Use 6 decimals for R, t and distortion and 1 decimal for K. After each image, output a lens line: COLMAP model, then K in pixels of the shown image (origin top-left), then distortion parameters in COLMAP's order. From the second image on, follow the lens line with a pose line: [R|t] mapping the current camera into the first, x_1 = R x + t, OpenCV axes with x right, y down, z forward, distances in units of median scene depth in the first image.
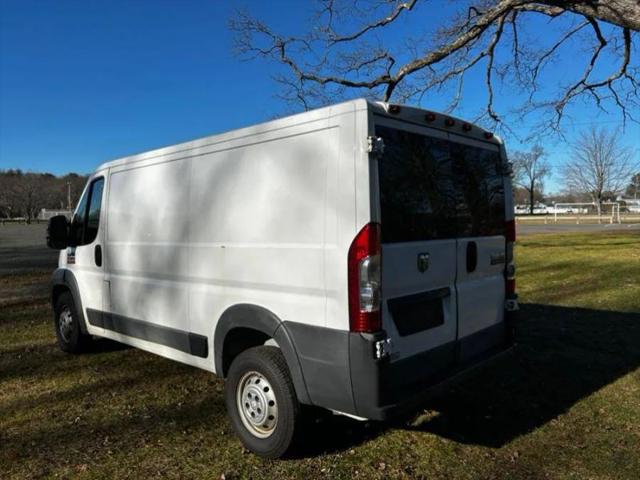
lens RADIAL K [[480.8, 0, 322.7], [0, 480.8, 235.9], [0, 0, 1]] dist [0.080106, -0.115451]
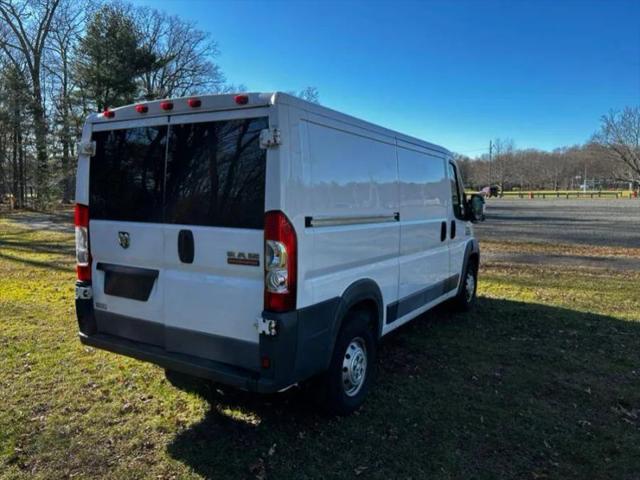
lens RADIAL K [[480.8, 0, 322.7], [0, 480.8, 239.1], [0, 0, 1]] dist [0.080106, -0.115451]
pose [[0.205338, 0.097952, -0.973777, 1.662787], [-0.046999, 0.994818, 0.090158, -0.087375], [0.977562, 0.027254, 0.208877, 1.405888]]
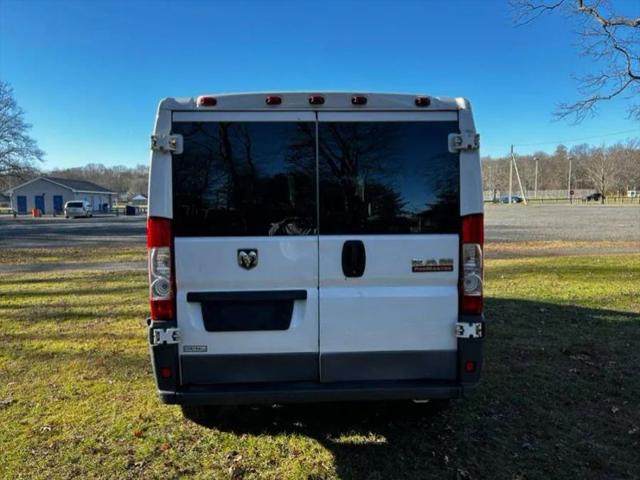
lens RADIAL K [[480.8, 0, 319.6], [0, 480.8, 237.6], [0, 0, 1]] dist [0.080106, -0.115451]
pose [[0.707973, 0.050193, -0.704454, 1.113359], [-0.020687, 0.998517, 0.050356, -0.043920], [0.705937, -0.021078, 0.707961, 0.500901]]
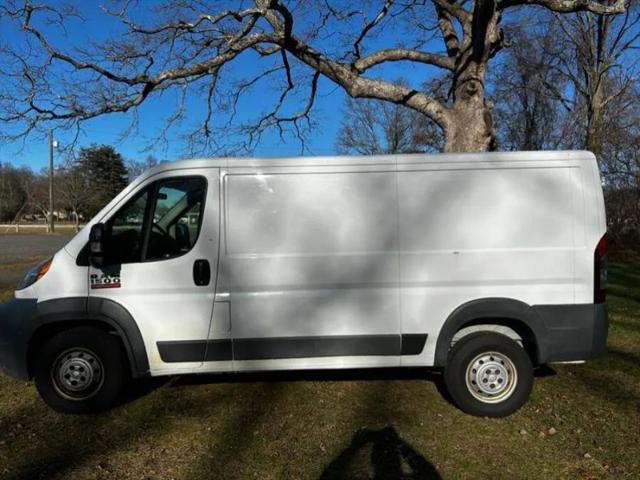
lens RADIAL K [[480.8, 0, 320.2], [0, 480.8, 239.6], [0, 0, 1]] dist [0.080106, -0.115451]
pose [[0.713375, -0.013121, 0.700660, -0.306193], [0.019298, 0.999813, -0.000925, -0.003501], [-0.700517, 0.014181, 0.713495, 0.094485]]
